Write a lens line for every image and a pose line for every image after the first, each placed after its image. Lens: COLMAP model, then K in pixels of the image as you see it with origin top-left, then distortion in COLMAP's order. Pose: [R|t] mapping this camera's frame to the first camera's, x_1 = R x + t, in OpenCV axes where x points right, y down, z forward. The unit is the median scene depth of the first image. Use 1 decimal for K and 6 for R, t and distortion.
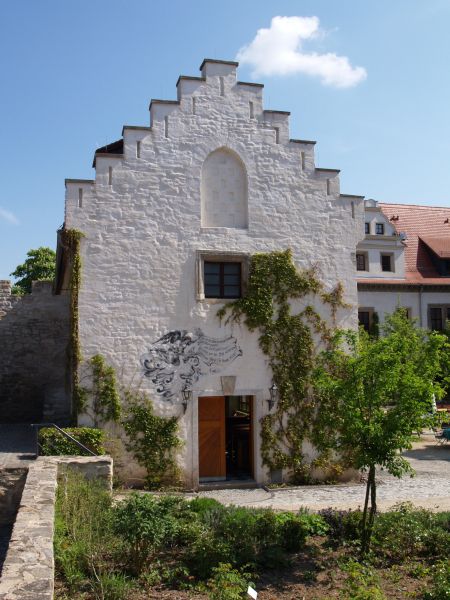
lens RADIAL K [[580.9, 0, 225.0], [0, 580.9, 300.0], [0, 0, 1]] dist [-0.127296, 0.080161]
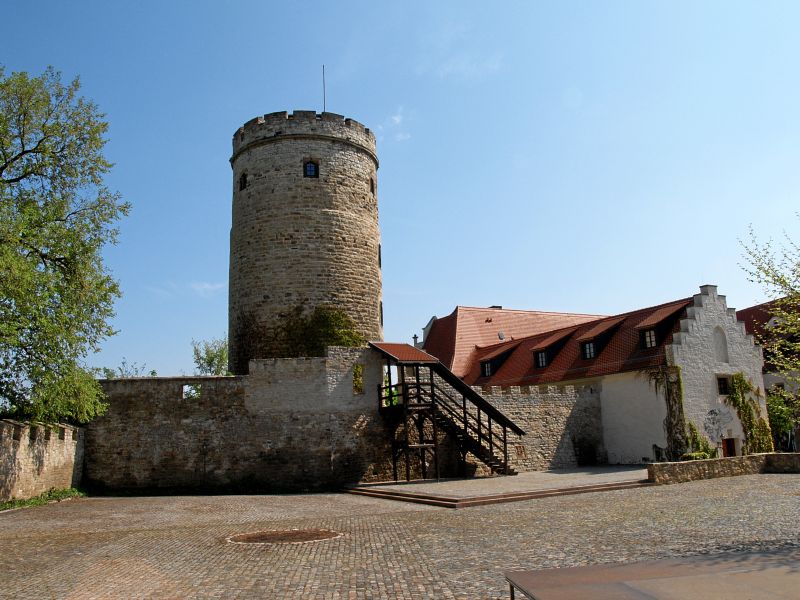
lens RADIAL K [[651.7, 0, 400.0], [0, 651.7, 300.0], [0, 0, 1]] dist [-0.099308, 0.017933]
pose [[0.979569, 0.019763, 0.200136, -1.700399], [0.005302, 0.992276, -0.123936, -0.067410], [-0.201039, 0.122464, 0.971898, -1.153145]]
